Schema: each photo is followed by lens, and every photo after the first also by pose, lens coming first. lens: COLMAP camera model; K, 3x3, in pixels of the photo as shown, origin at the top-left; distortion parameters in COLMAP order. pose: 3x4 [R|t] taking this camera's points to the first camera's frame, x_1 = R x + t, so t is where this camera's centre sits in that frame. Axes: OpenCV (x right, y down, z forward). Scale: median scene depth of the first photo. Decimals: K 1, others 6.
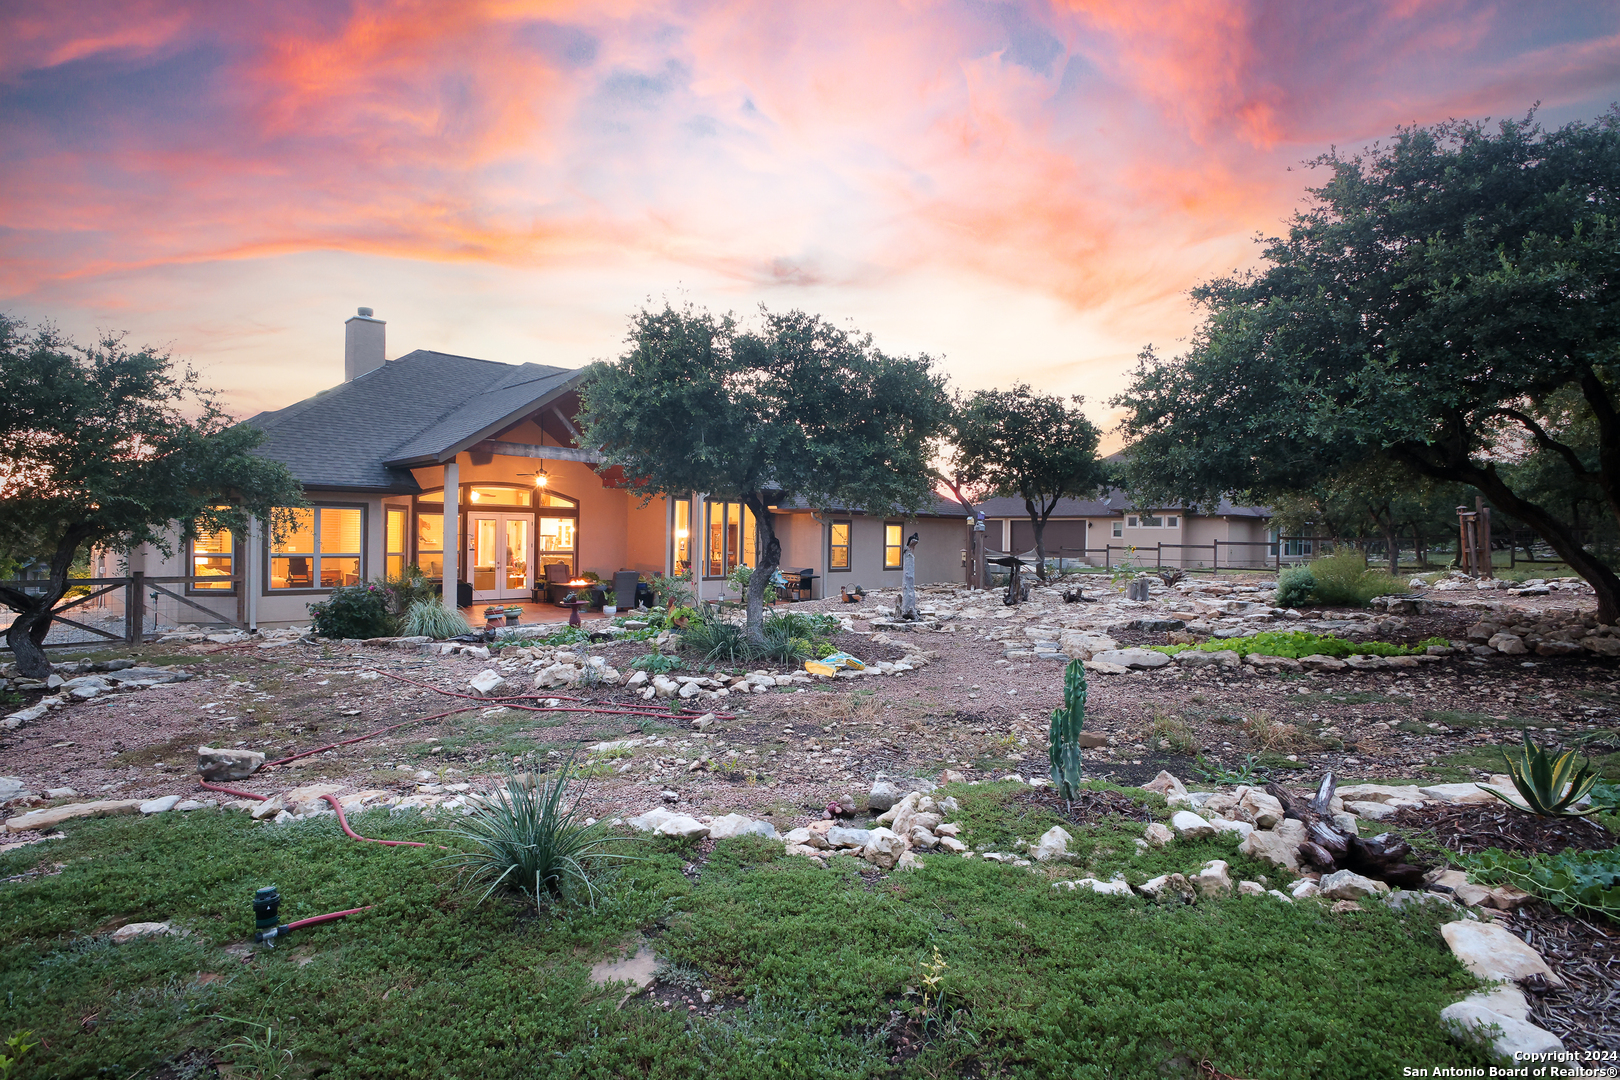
lens RADIAL K [[856.1, 0, 822.4], [0, 856.1, 531.8], [0, 0, 1]] dist [-0.001471, 0.001474]
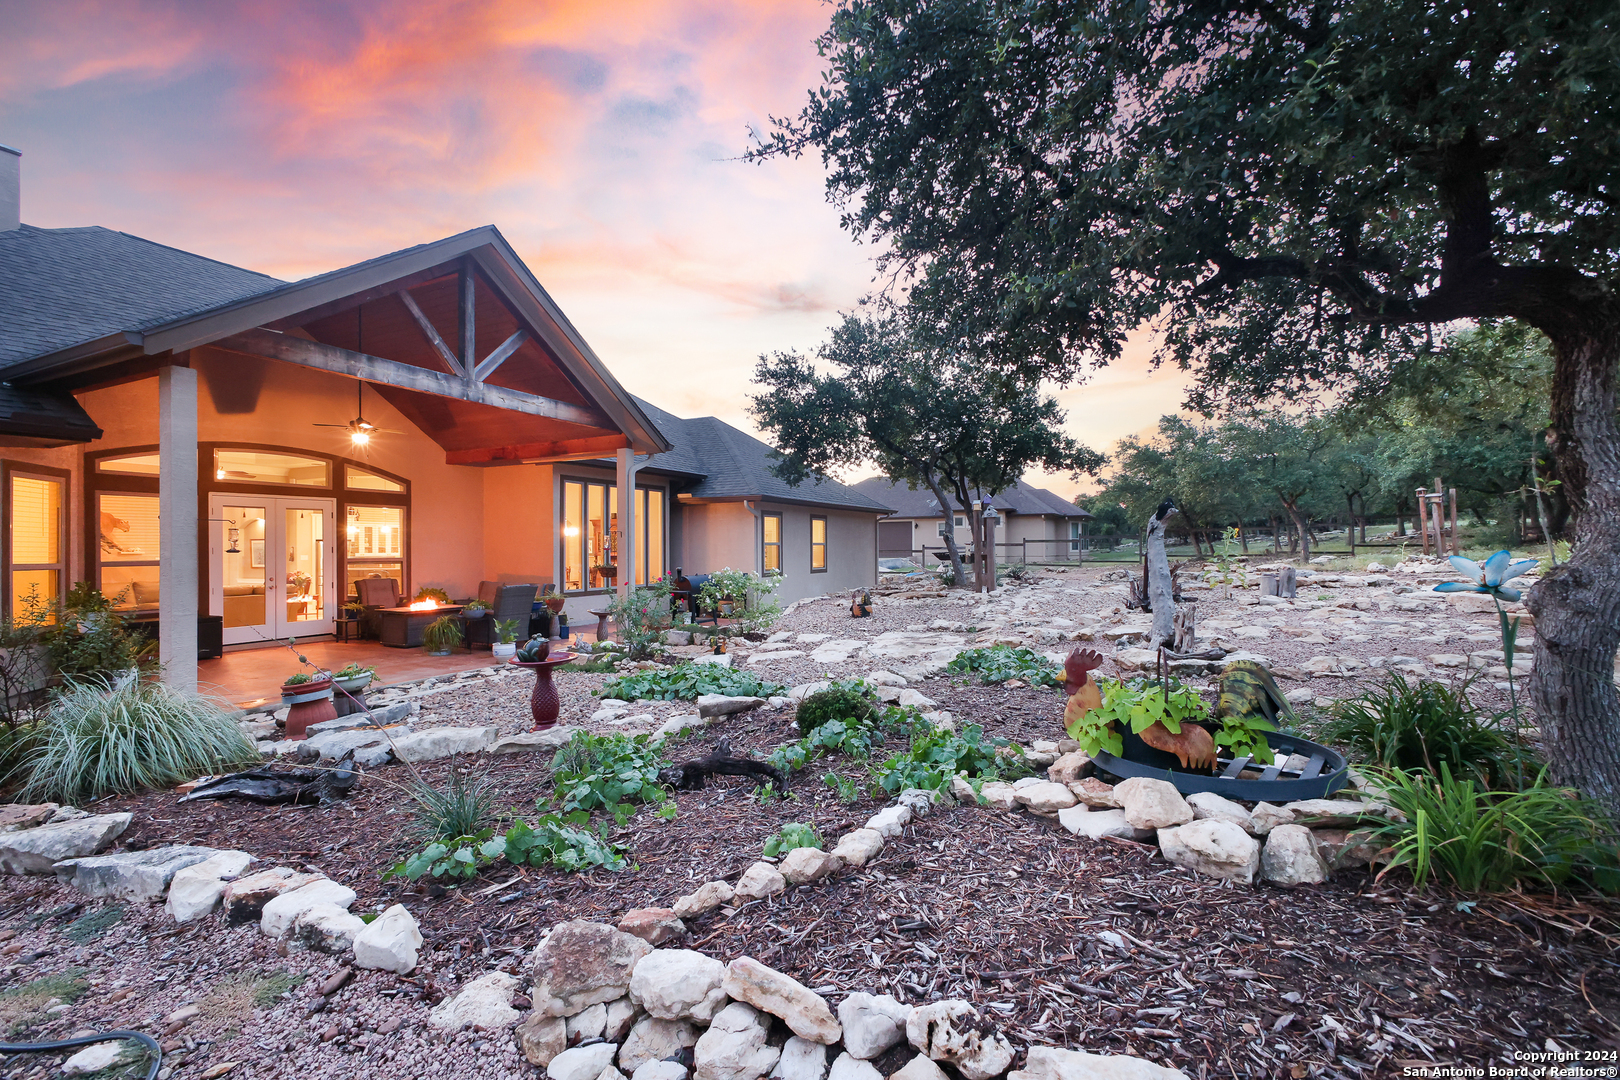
lens RADIAL K [[707.9, 0, 806.6], [0, 707.9, 541.5], [0, 0, 1]] dist [0.001202, 0.000337]
pose [[0.946322, -0.018411, 0.322701, -0.183082], [0.019986, 0.999799, -0.001567, 0.018092], [-0.322607, 0.007932, 0.946500, 0.407256]]
